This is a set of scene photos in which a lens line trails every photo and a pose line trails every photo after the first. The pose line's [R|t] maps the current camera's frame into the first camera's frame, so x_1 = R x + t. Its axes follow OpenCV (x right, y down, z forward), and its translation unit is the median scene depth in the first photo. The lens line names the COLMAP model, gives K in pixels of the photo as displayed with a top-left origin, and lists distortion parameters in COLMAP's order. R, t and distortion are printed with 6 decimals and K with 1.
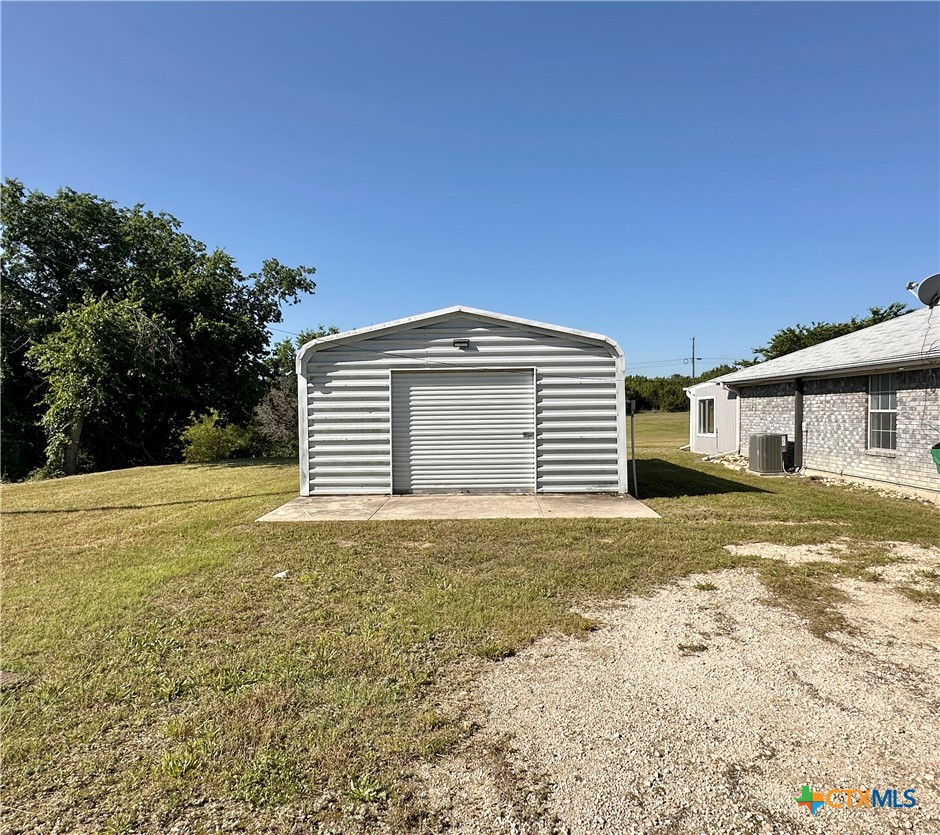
lens RADIAL K [[586.1, 0, 472.3], [0, 586.1, 419.5], [0, 0, 1]] dist [-0.001505, -0.001197]
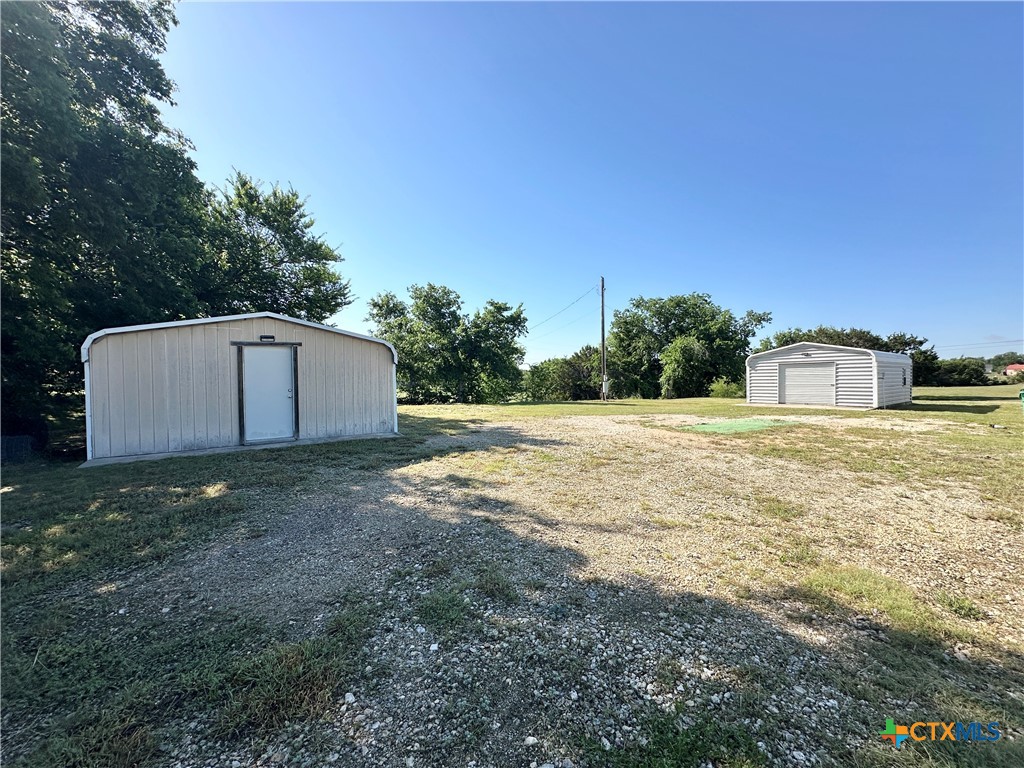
lens RADIAL K [[411.0, 0, 514.3], [0, 411.0, 385.7], [0, 0, 1]] dist [-0.001505, 0.000050]
pose [[0.621735, 0.016753, -0.783049, 0.692274], [-0.011650, 0.999858, 0.012141, 0.022339], [0.783141, 0.001575, 0.621842, -1.439008]]
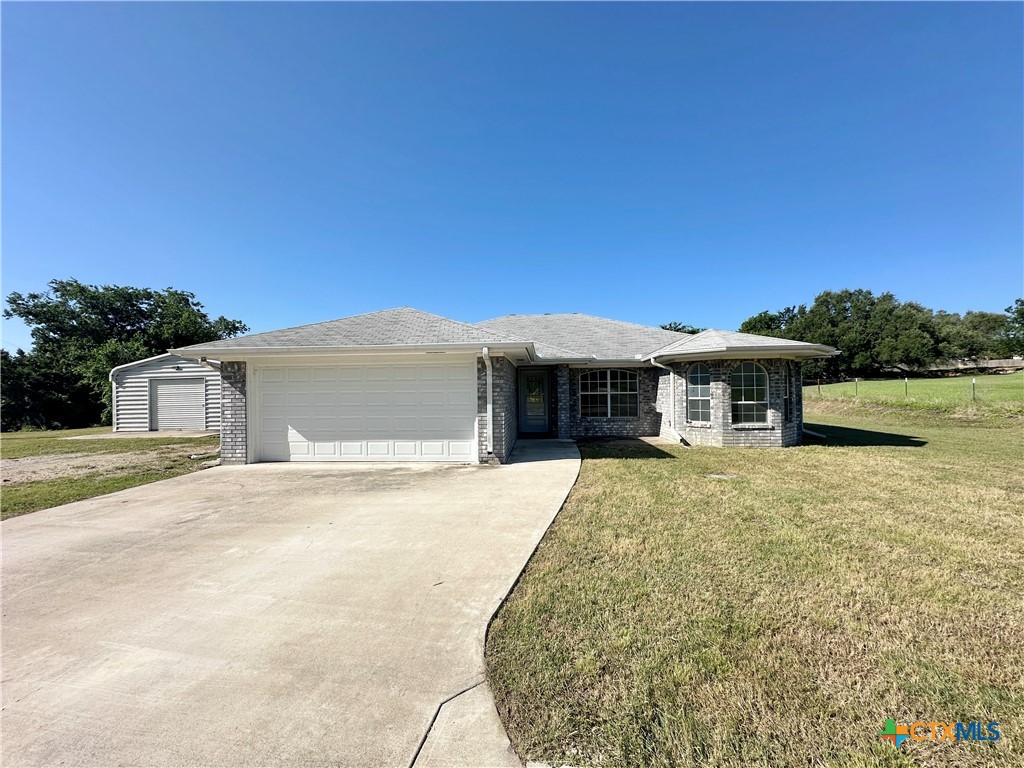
lens RADIAL K [[411.0, 0, 515.0], [0, 411.0, 384.6], [0, 0, 1]] dist [-0.001505, 0.000050]
pose [[0.997305, -0.012588, -0.072284, 1.461557], [0.010774, 0.999619, -0.025429, -0.002595], [0.072577, 0.024582, 0.997060, -0.559252]]
